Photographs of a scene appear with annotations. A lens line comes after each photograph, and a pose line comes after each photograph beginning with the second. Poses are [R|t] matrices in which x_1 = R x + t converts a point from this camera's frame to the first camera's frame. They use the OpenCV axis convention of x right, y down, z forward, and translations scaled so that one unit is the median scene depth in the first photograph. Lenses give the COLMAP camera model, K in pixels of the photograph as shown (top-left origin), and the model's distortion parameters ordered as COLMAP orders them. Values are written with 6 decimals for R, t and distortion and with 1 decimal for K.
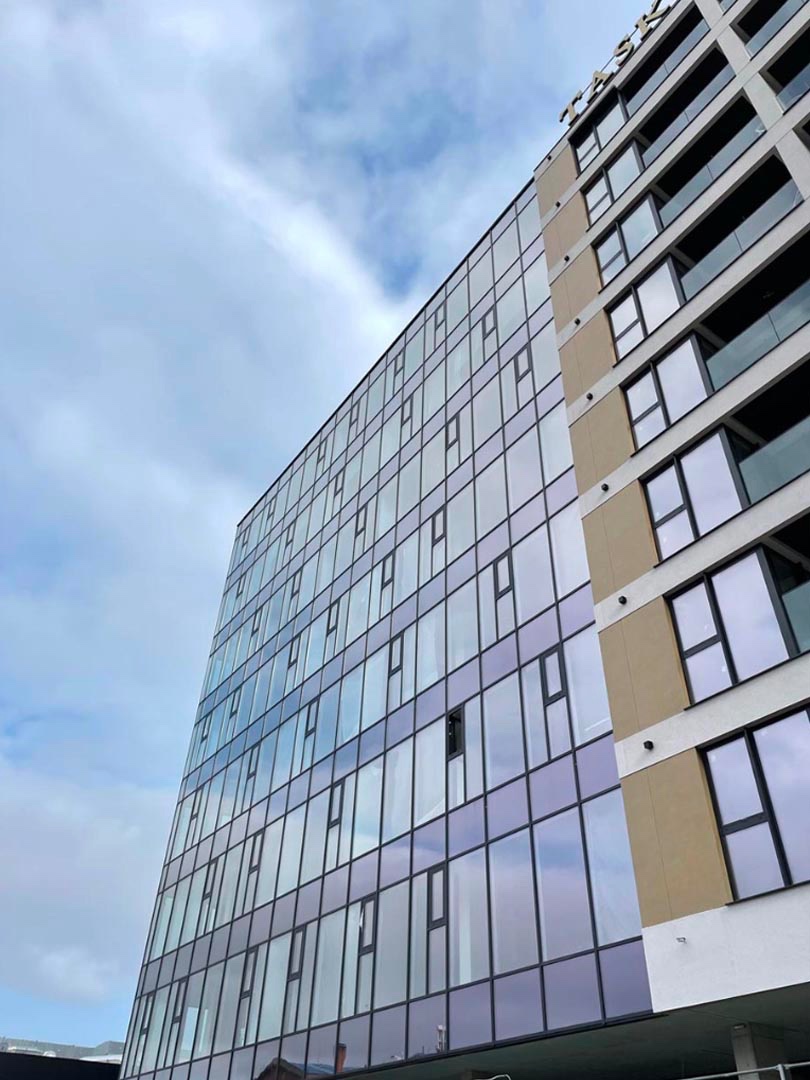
lens RADIAL K [[786.3, 0, 405.0], [0, 786.3, 540.0], [0, 0, 1]] dist [0.075871, -0.083322]
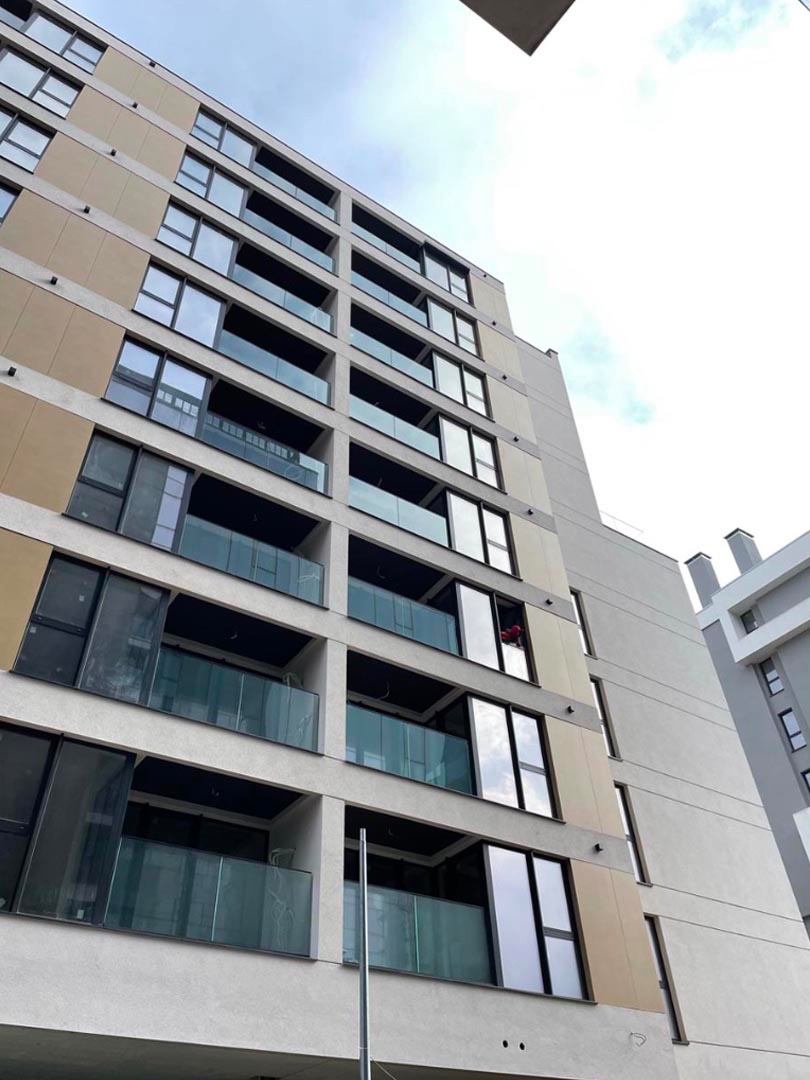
lens RADIAL K [[820.1, 0, 405.0], [0, 820.1, 540.0], [0, 0, 1]] dist [0.081522, -0.085616]
pose [[0.035998, 0.664295, 0.746603, -0.311302], [-0.614720, 0.603749, -0.507550, 0.276944], [-0.787924, -0.440681, 0.430089, 0.332991]]
